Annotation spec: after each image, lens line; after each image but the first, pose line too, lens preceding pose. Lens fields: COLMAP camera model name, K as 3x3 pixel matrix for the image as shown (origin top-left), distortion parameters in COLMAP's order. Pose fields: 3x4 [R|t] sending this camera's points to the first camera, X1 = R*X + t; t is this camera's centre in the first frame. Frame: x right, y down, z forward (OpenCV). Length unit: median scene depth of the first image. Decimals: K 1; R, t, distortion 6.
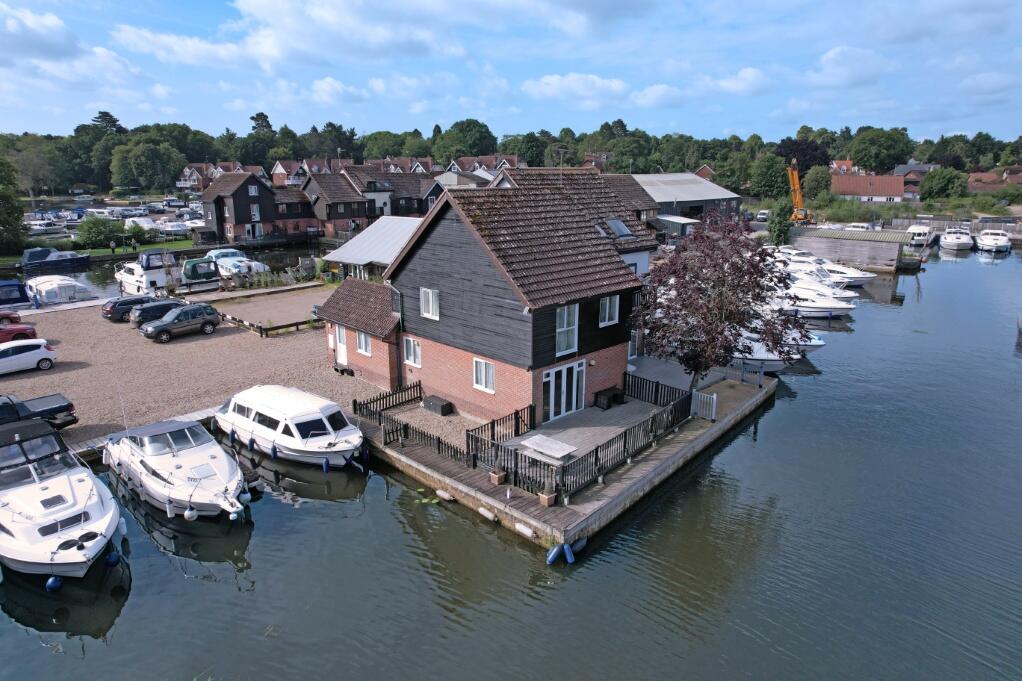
lens RADIAL K [[650.6, 0, 513.3], [0, 650.6, 342.5], [0, 0, 1]] dist [-0.080557, 0.074926]
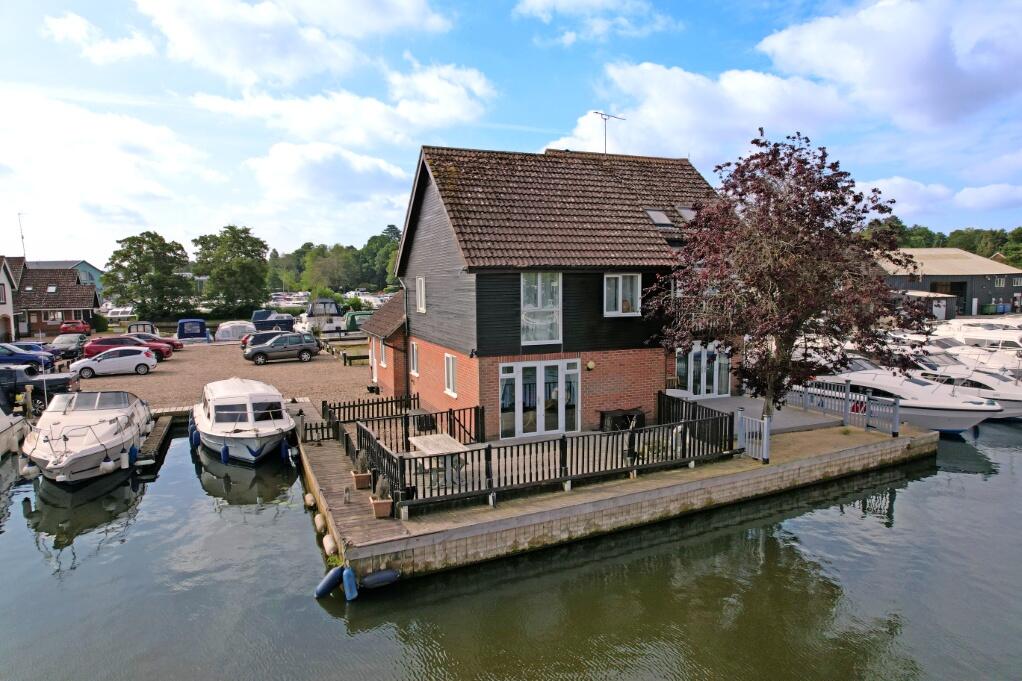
lens RADIAL K [[650.6, 0, 513.3], [0, 650.6, 342.5], [0, 0, 1]] dist [-0.080557, 0.074926]
pose [[0.922492, 0.024059, -0.385266, 0.210382], [-0.088589, 0.984612, -0.150634, 0.080716], [0.375713, 0.173089, 0.910428, 0.209166]]
